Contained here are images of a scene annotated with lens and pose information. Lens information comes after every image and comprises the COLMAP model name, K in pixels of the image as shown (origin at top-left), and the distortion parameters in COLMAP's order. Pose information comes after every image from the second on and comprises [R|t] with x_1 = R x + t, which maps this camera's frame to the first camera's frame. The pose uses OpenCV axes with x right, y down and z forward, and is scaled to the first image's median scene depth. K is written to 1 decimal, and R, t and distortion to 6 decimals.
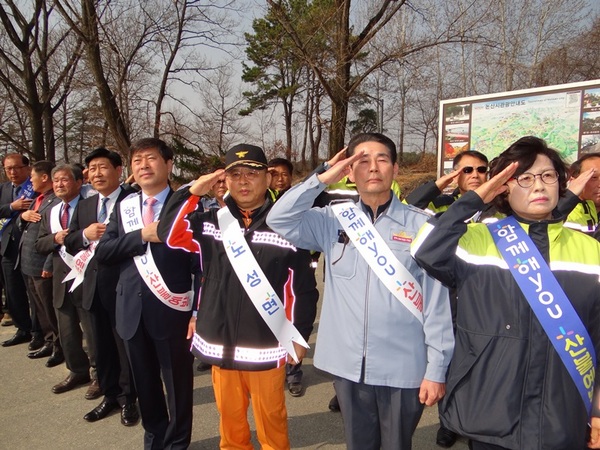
lens RADIAL K [[481.3, 0, 296.6], [0, 481.3, 227.4], [0, 0, 1]] dist [0.000288, 0.007900]
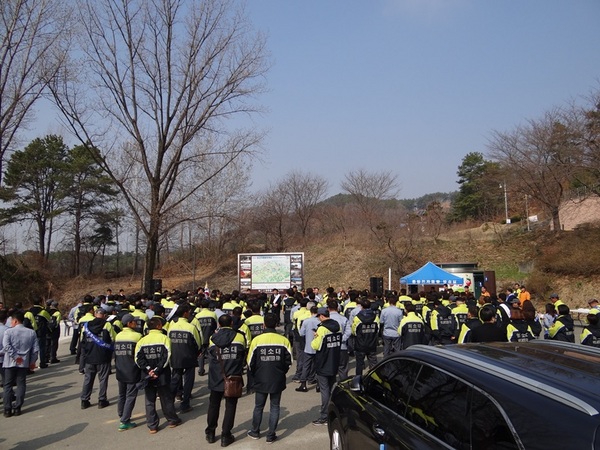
lens RADIAL K [[481.3, 0, 304.4], [0, 481.3, 223.6], [0, 0, 1]] dist [0.000288, 0.007900]
pose [[0.752037, 0.052527, 0.657025, -0.639580], [0.083346, 0.981240, -0.173845, 0.022738], [-0.653831, 0.185498, 0.733550, -0.624335]]
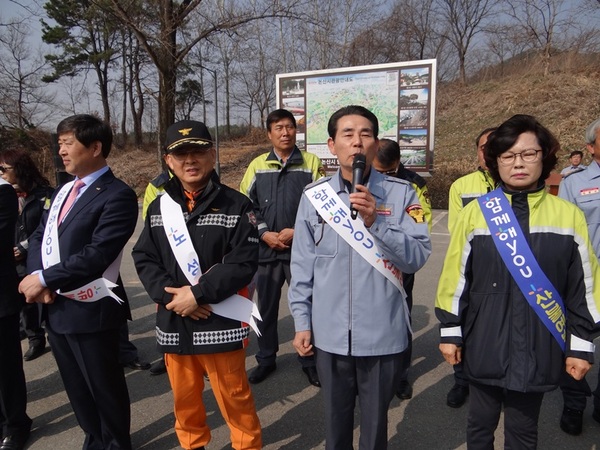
lens RADIAL K [[481.3, 0, 300.3], [0, 481.3, 226.0], [0, 0, 1]] dist [0.000288, 0.007900]
pose [[0.932693, -0.072939, 0.353218, -0.023089], [0.054219, 0.996564, 0.062619, -0.002054], [-0.356572, -0.039253, 0.933443, 0.008394]]
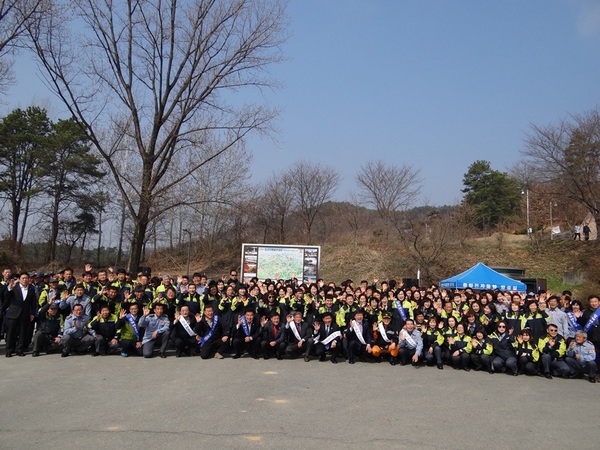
lens RADIAL K [[481.3, 0, 303.1], [0, 481.3, 221.6], [0, 0, 1]] dist [0.000288, 0.007900]
pose [[0.730123, 0.107288, 0.674841, -0.554456], [0.032671, 0.980986, -0.191307, 0.028566], [-0.682535, 0.161726, 0.712735, -0.401459]]
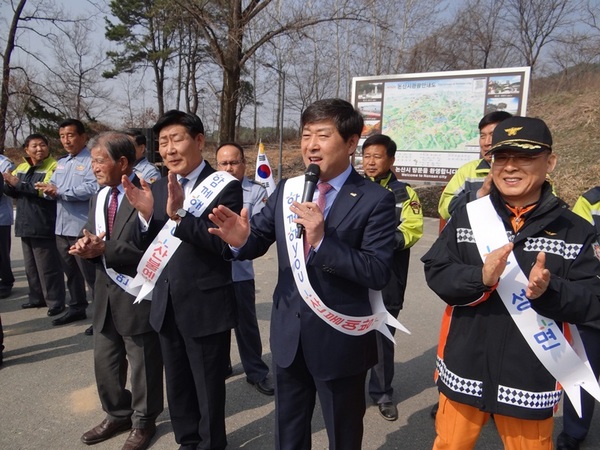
lens RADIAL K [[481.3, 0, 298.0], [0, 481.3, 224.7], [0, 0, 1]] dist [0.000288, 0.007900]
pose [[0.958838, -0.013146, 0.283650, -0.059348], [-0.000964, 0.998771, 0.049548, -0.004453], [-0.283953, -0.047782, 0.957647, 0.037504]]
